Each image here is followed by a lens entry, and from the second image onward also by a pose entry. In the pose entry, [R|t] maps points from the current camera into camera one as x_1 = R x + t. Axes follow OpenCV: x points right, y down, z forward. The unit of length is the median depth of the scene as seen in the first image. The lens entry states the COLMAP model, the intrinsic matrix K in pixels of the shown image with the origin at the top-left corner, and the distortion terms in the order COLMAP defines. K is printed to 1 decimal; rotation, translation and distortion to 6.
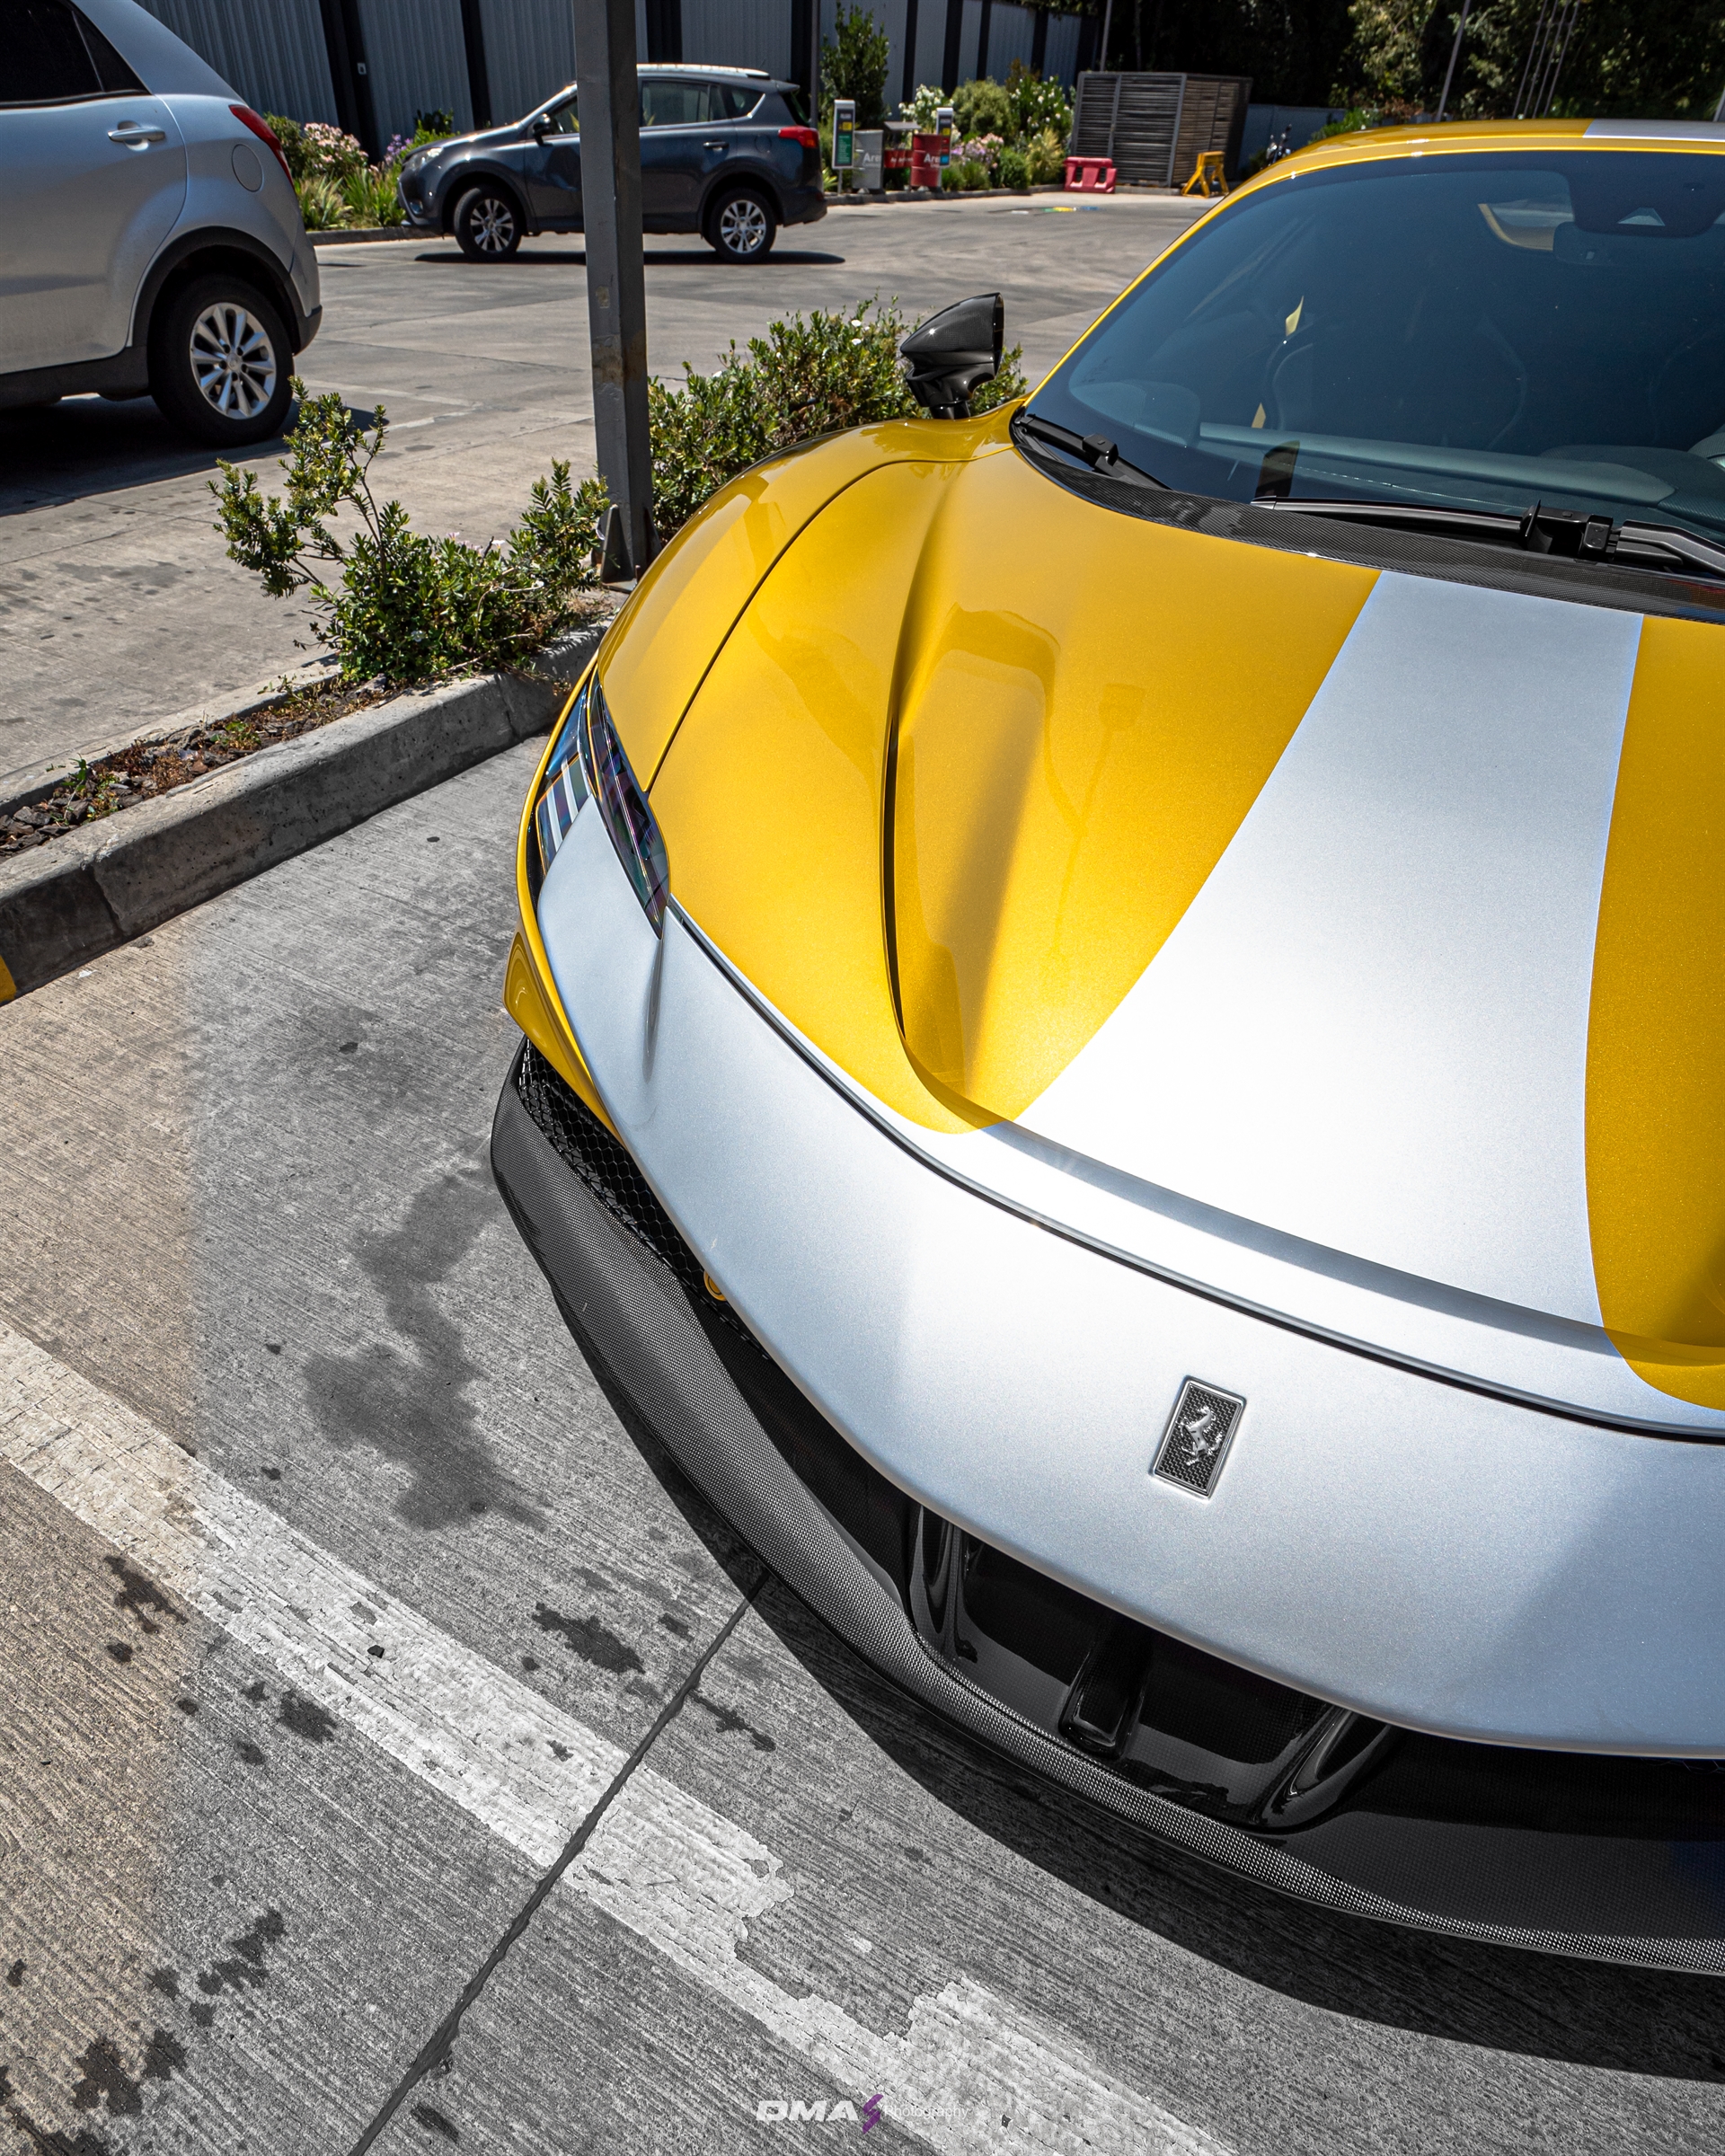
lens RADIAL K [[1266.7, 0, 802.1], [0, 1266.7, 1075.8], [0, 0, 1]] dist [-0.058913, 0.022301]
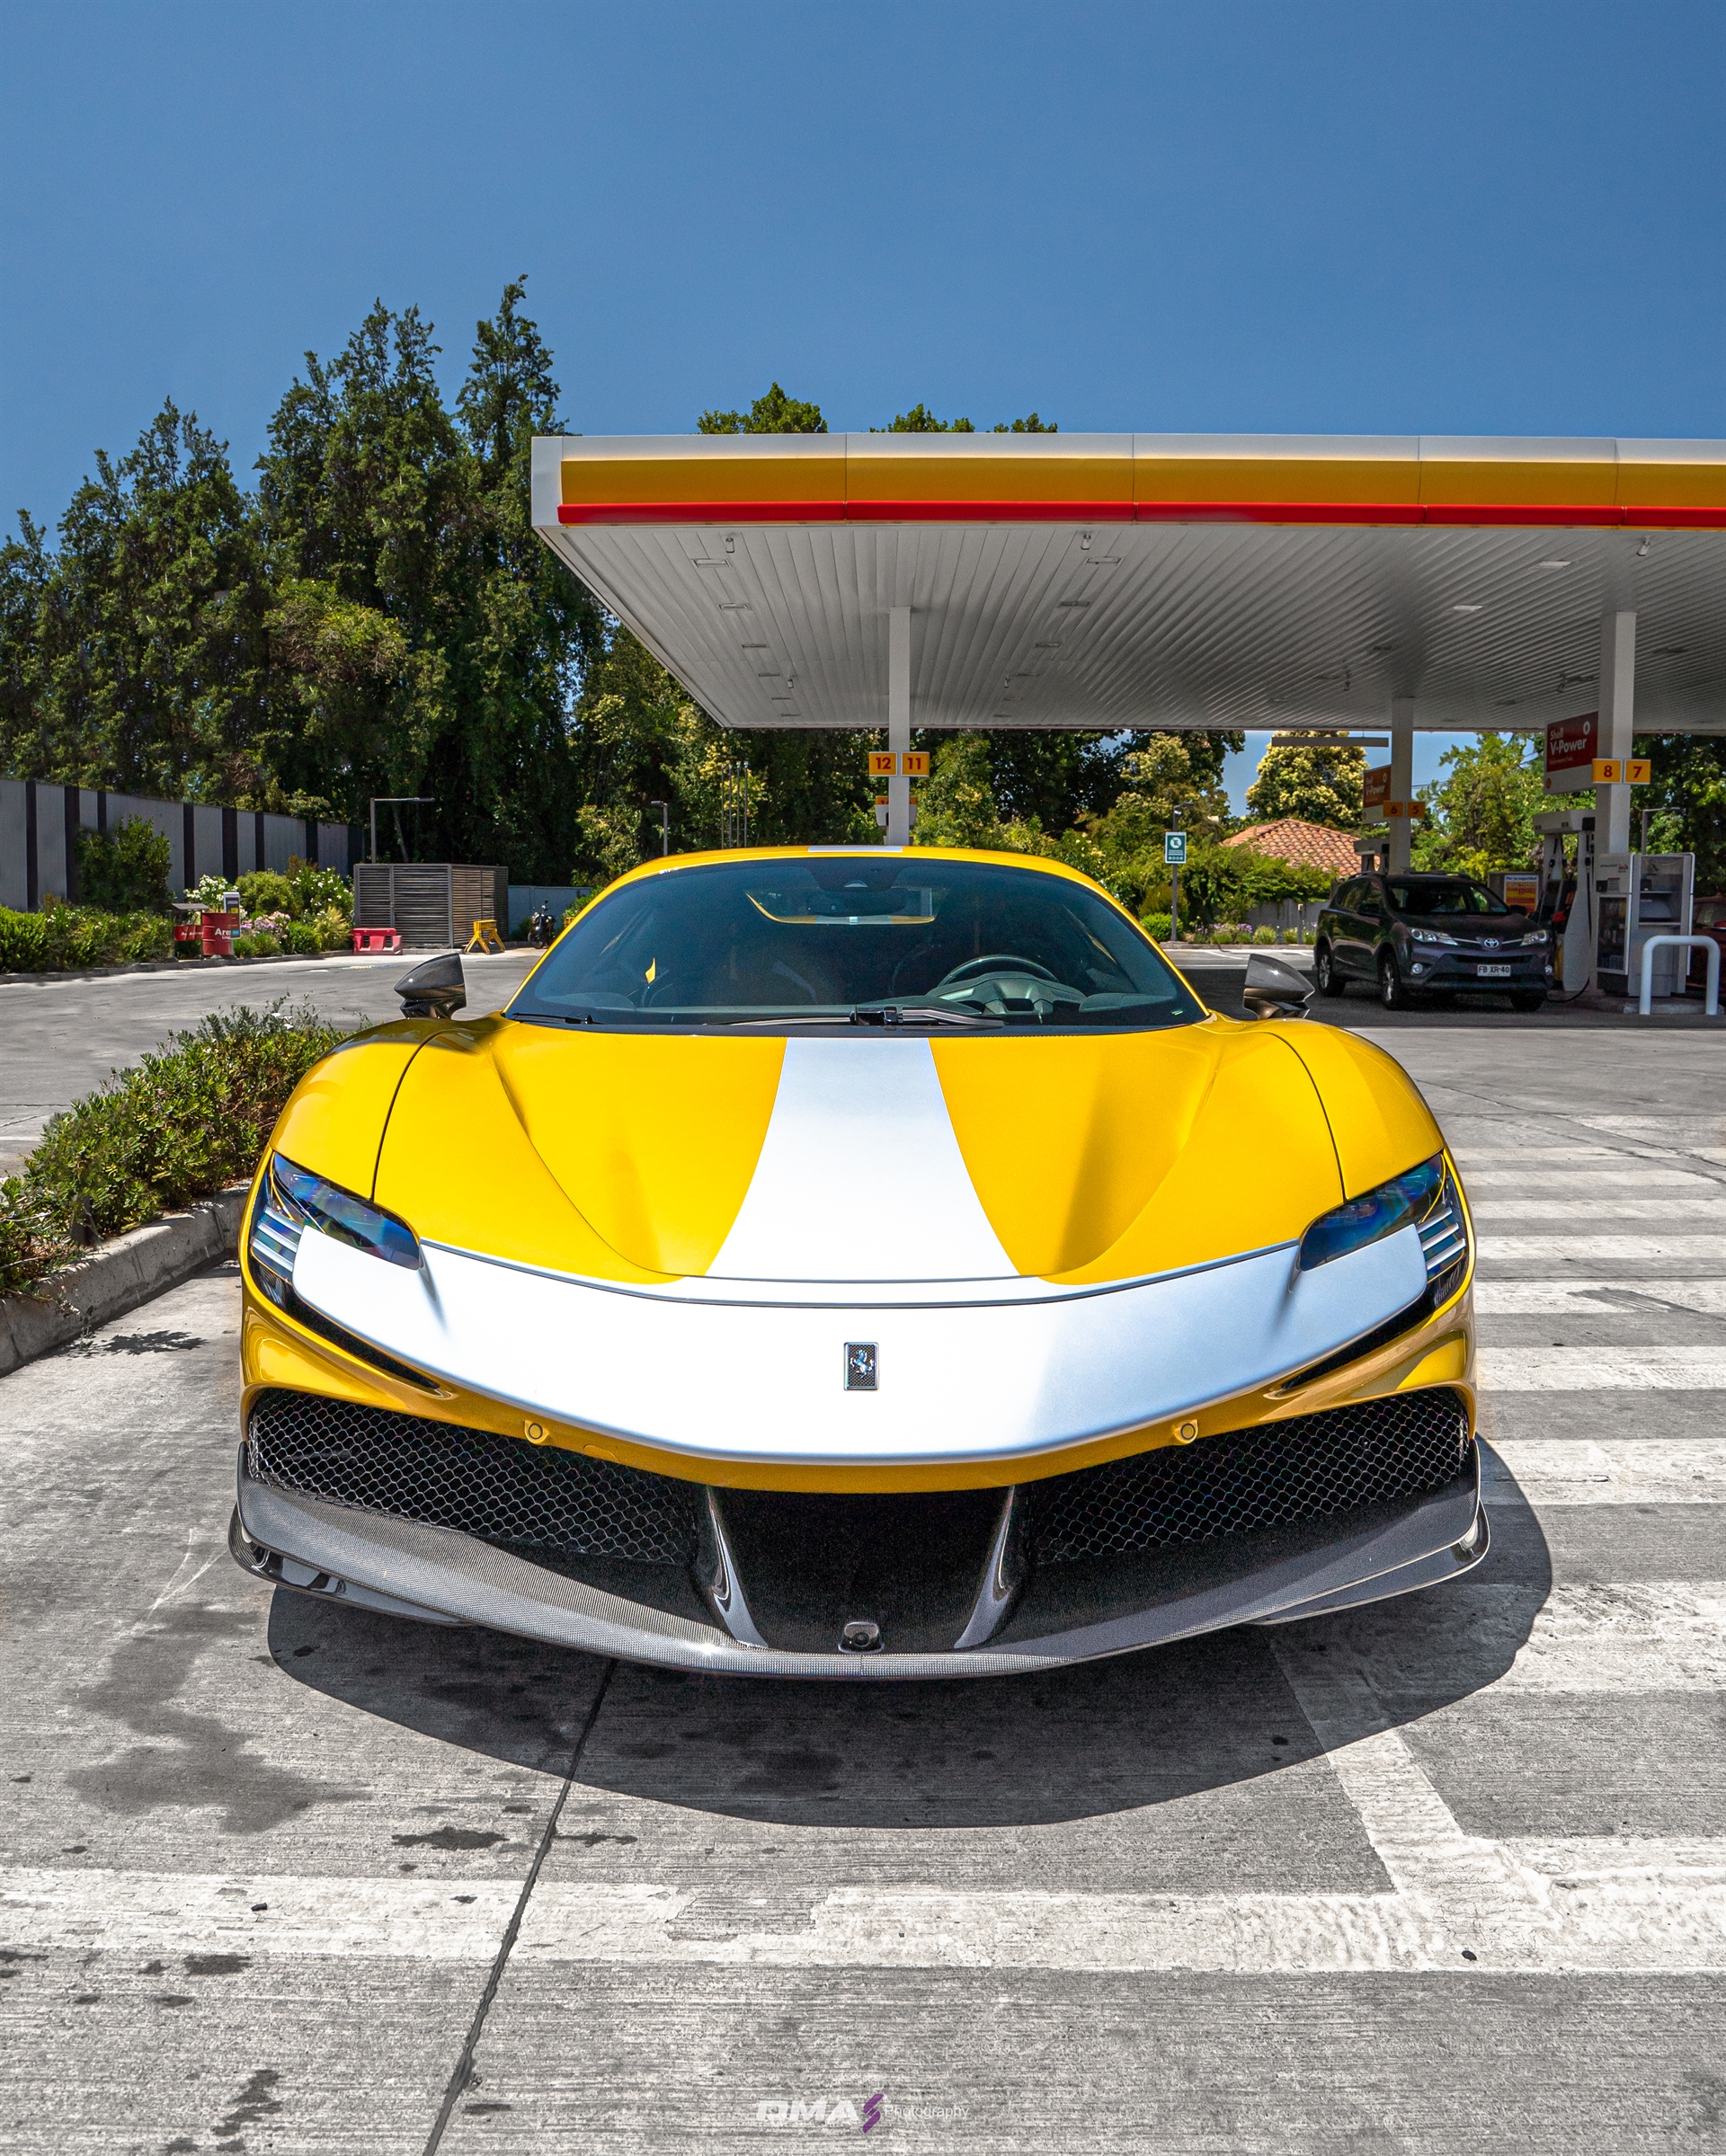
lens RADIAL K [[1400.8, 0, 824.0], [0, 1400.8, 1026.0], [0, 0, 1]] dist [-0.054776, 0.016625]
pose [[0.875897, -0.053423, 0.479532, -0.256210], [0.304398, 0.832295, -0.463279, 0.304692], [-0.374362, 0.551753, 0.745266, -0.286266]]
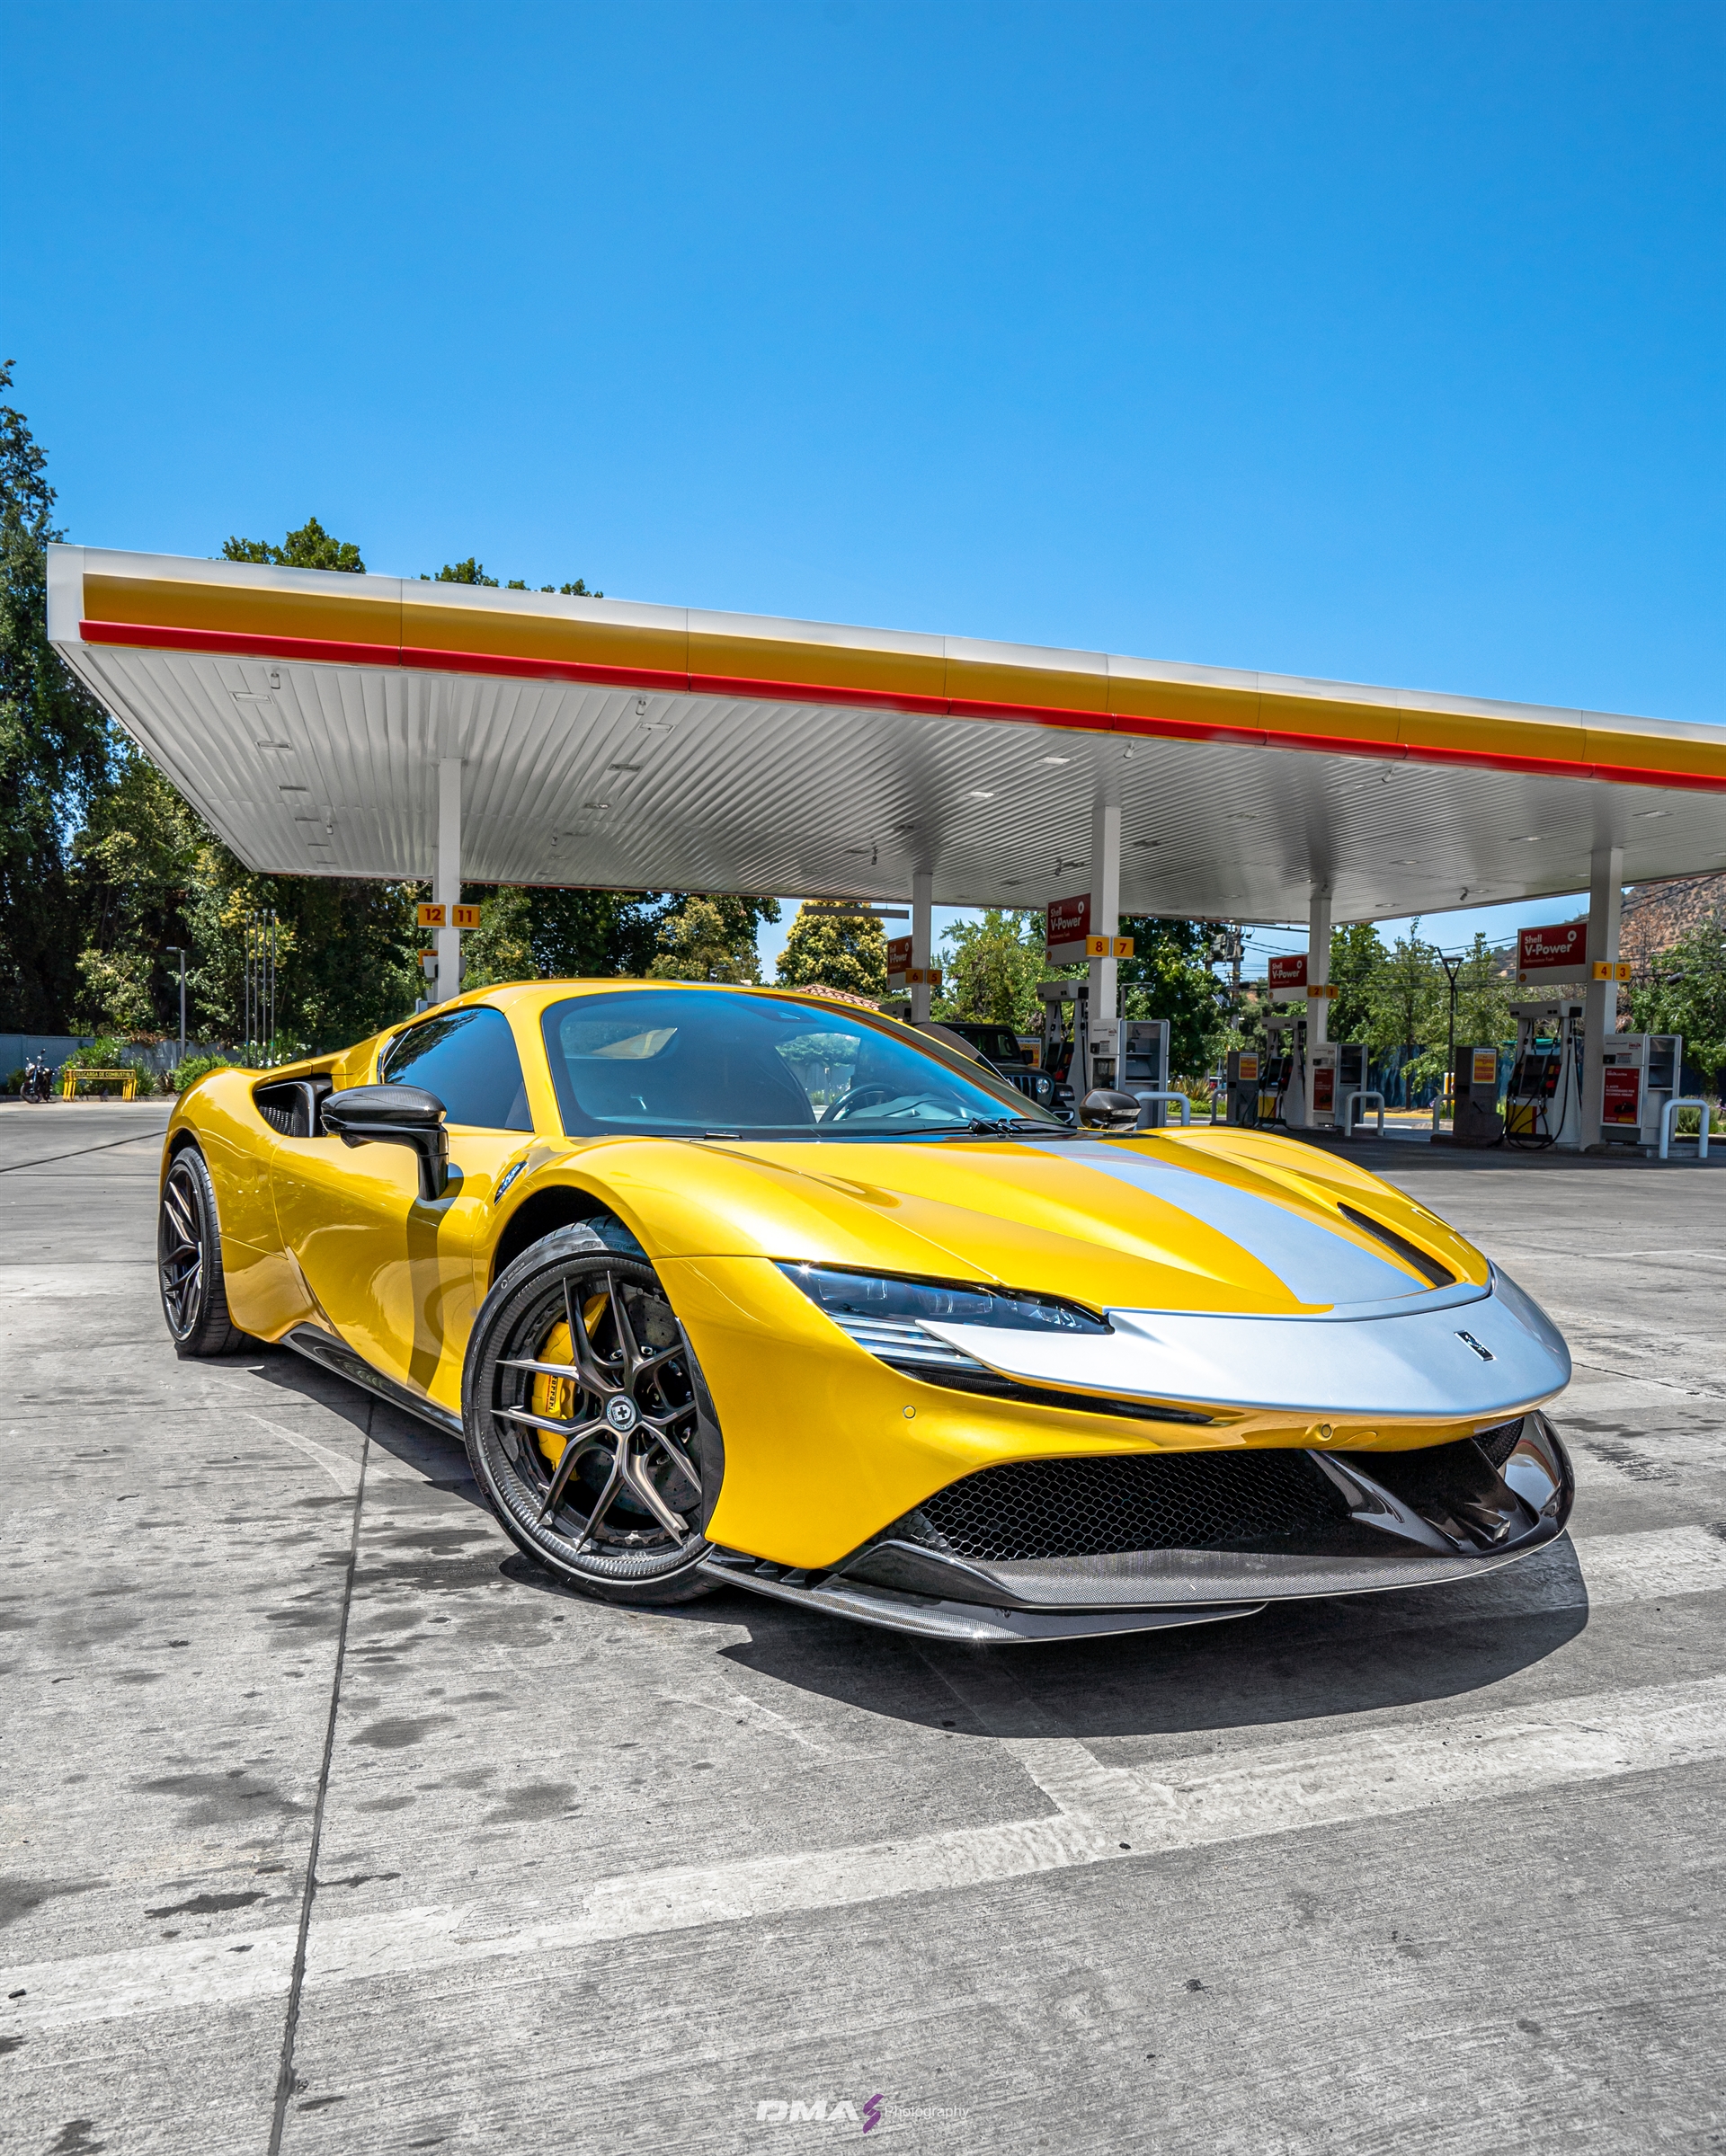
lens RADIAL K [[1400.8, 0, 794.8], [0, 1400.8, 1153.6], [0, 0, 1]] dist [-0.054776, 0.016625]
pose [[0.688355, -0.045728, 0.723931, -0.403641], [0.440423, 0.819342, -0.367024, 0.345140], [-0.576364, 0.571479, 0.584138, -0.270395]]
